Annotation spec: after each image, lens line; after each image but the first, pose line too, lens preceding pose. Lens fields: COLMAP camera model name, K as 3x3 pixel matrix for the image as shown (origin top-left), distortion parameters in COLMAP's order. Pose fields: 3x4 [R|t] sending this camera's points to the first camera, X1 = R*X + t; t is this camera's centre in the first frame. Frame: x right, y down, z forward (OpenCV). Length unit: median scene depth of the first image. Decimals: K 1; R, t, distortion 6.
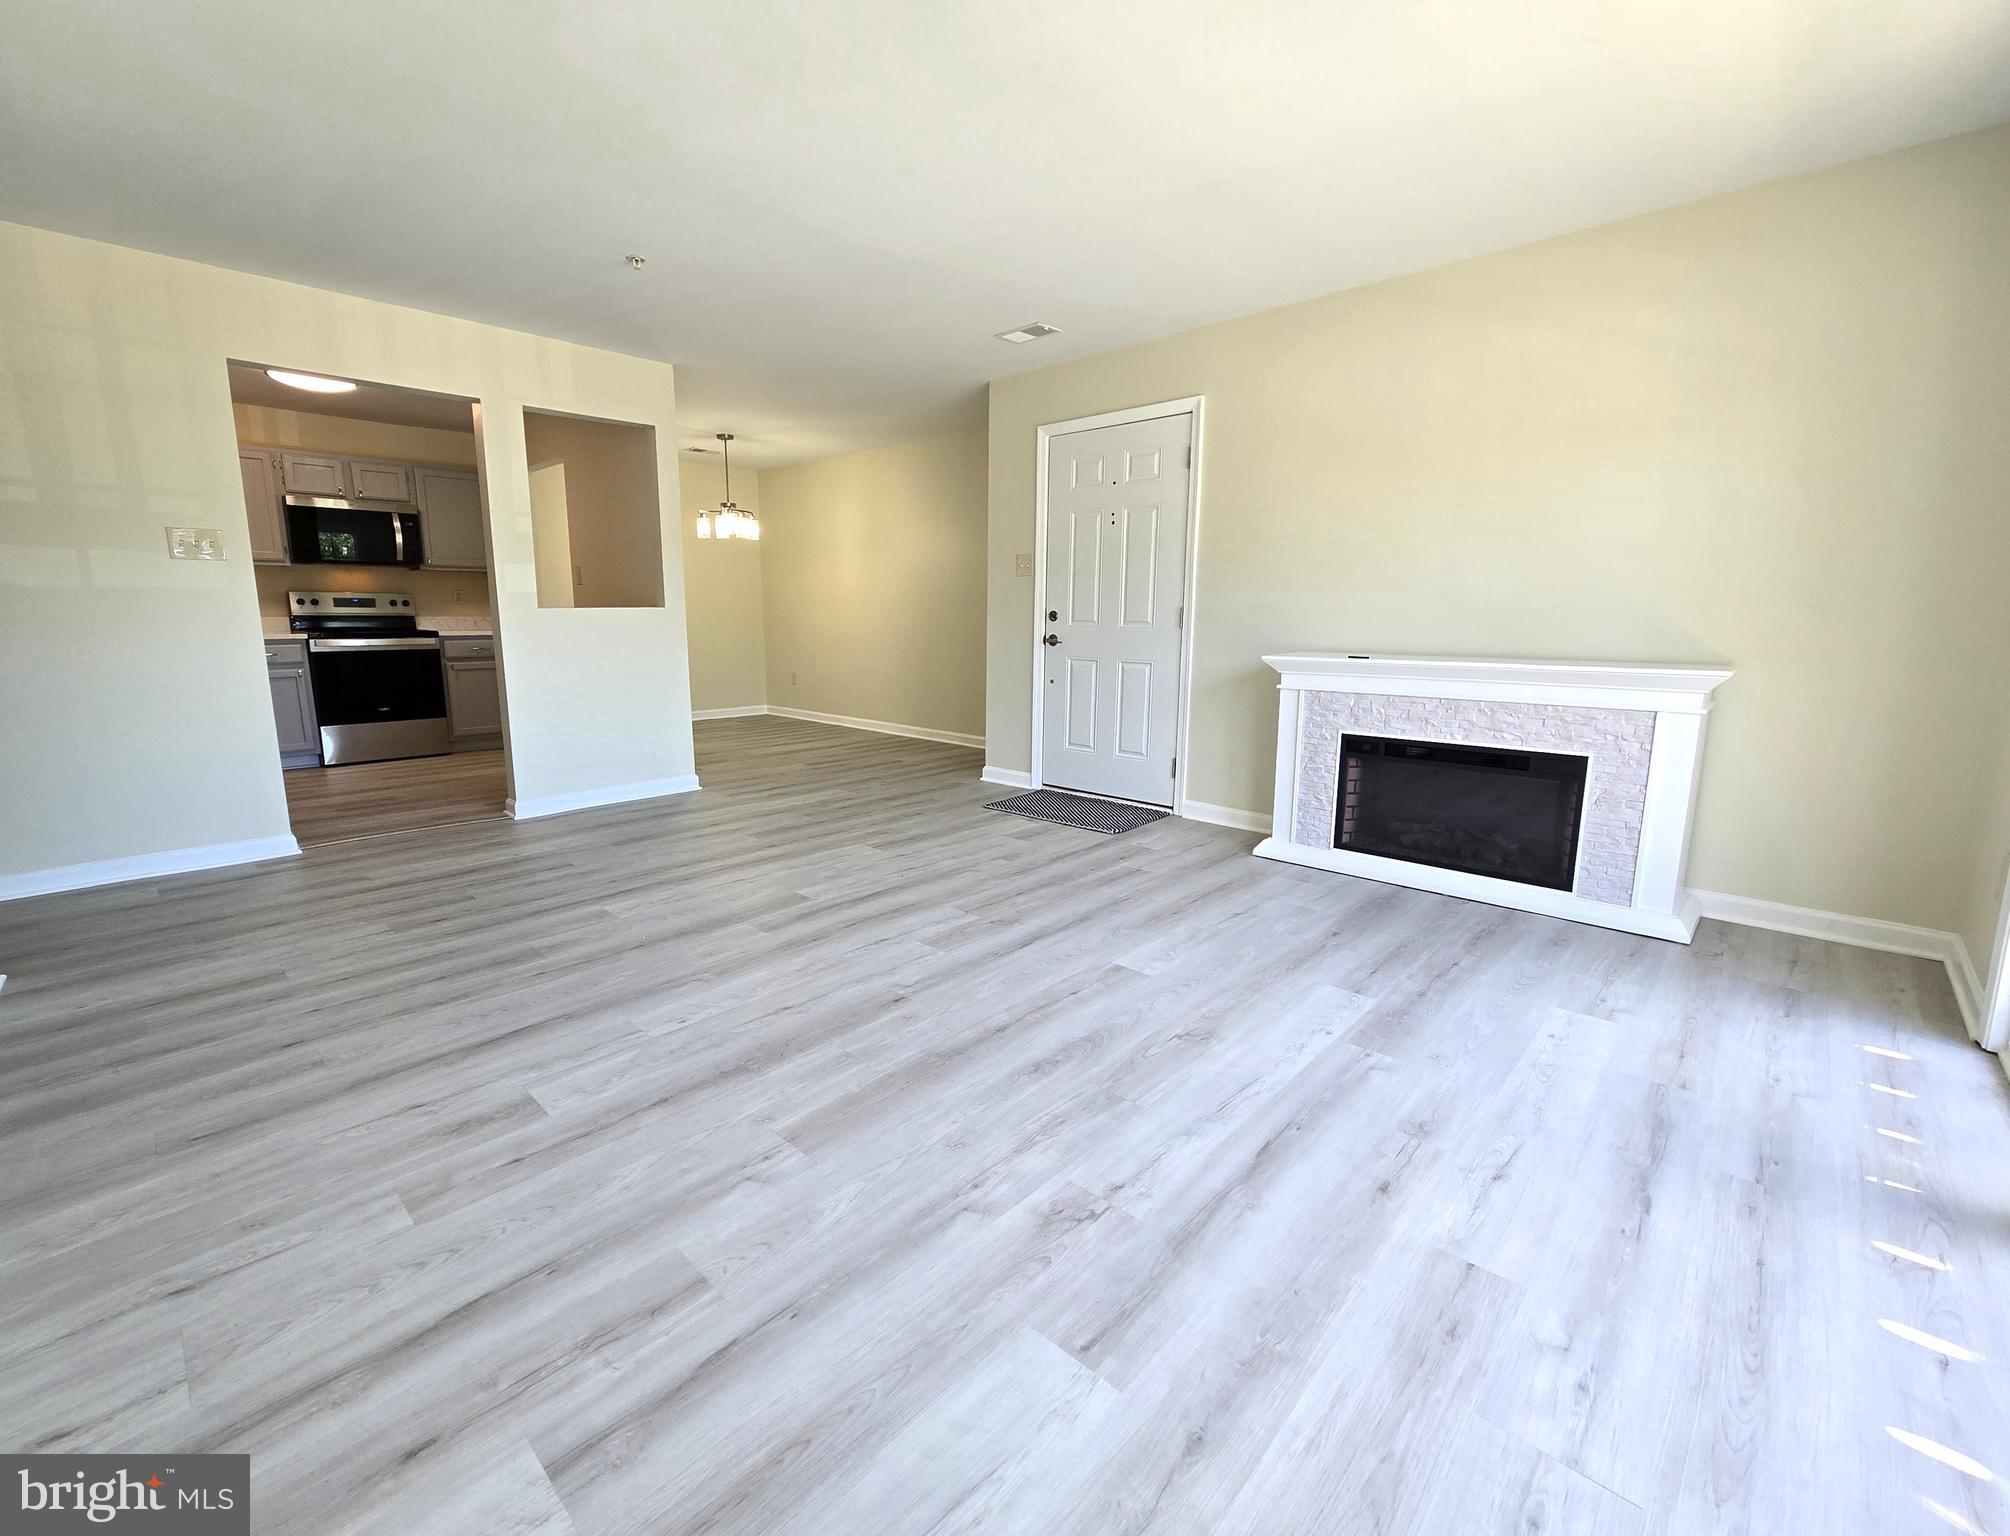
lens RADIAL K [[859.2, 0, 974.2], [0, 859.2, 760.2], [0, 0, 1]] dist [0.001506, 0.000353]
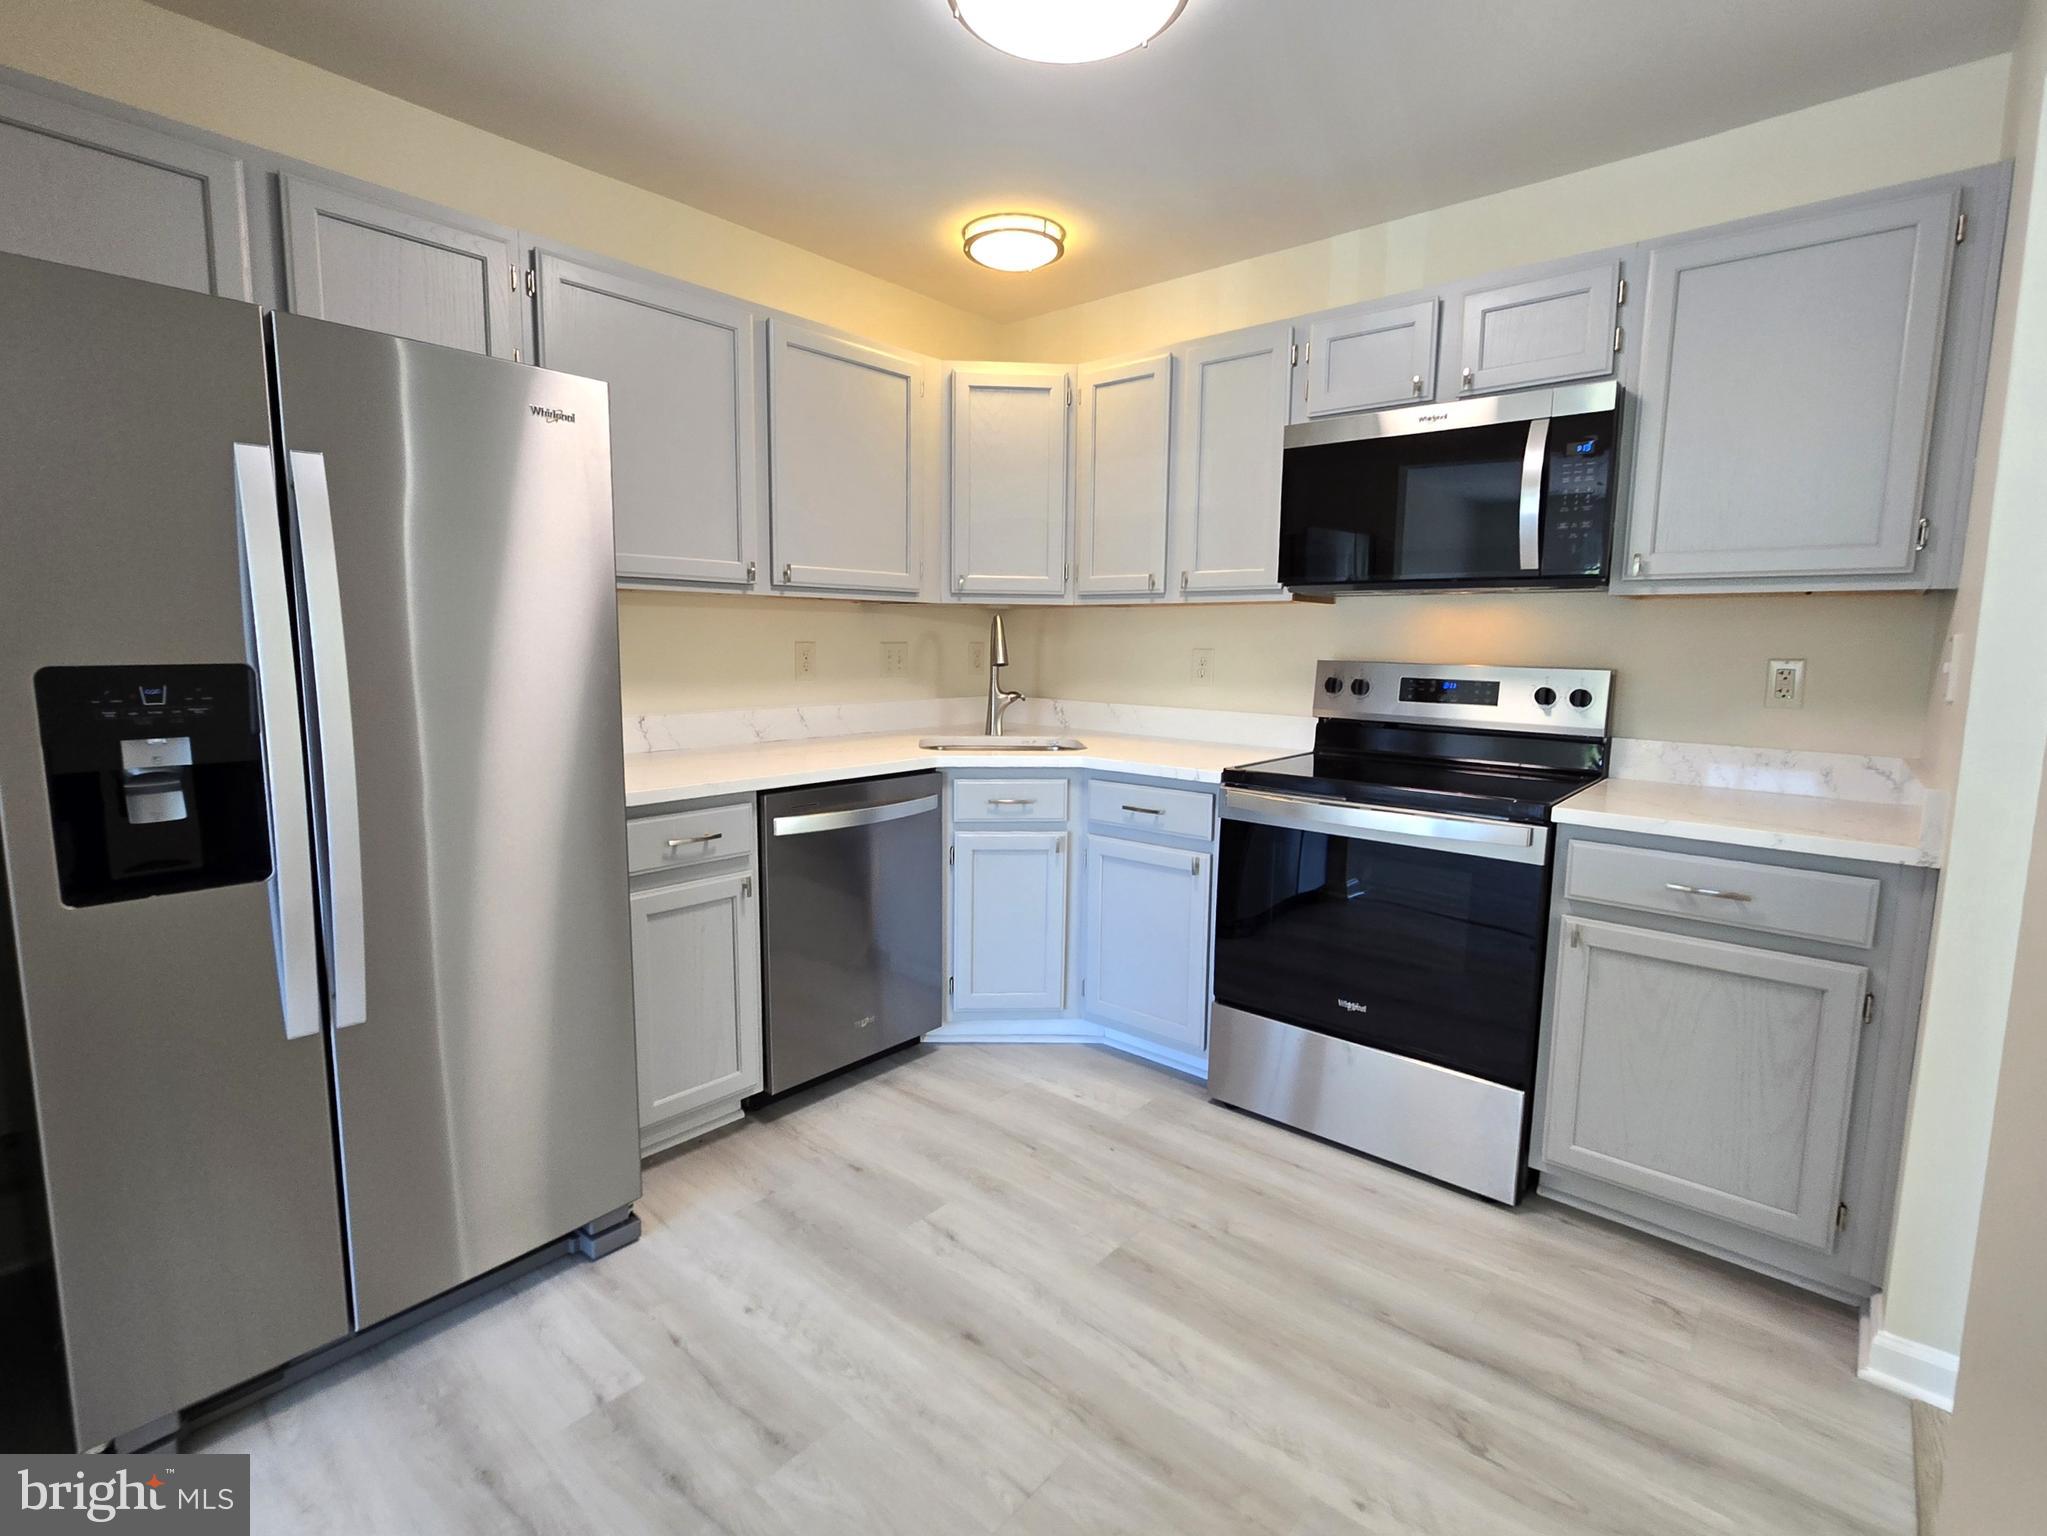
lens RADIAL K [[967.3, 0, 1011.5], [0, 967.3, 756.7], [0, 0, 1]] dist [0.000314, 0.000375]
pose [[0.058007, 0.116836, -0.991456, -0.546723], [-0.185768, 0.977046, 0.104269, -0.287859], [0.980880, 0.178132, 0.078380, 1.377800]]
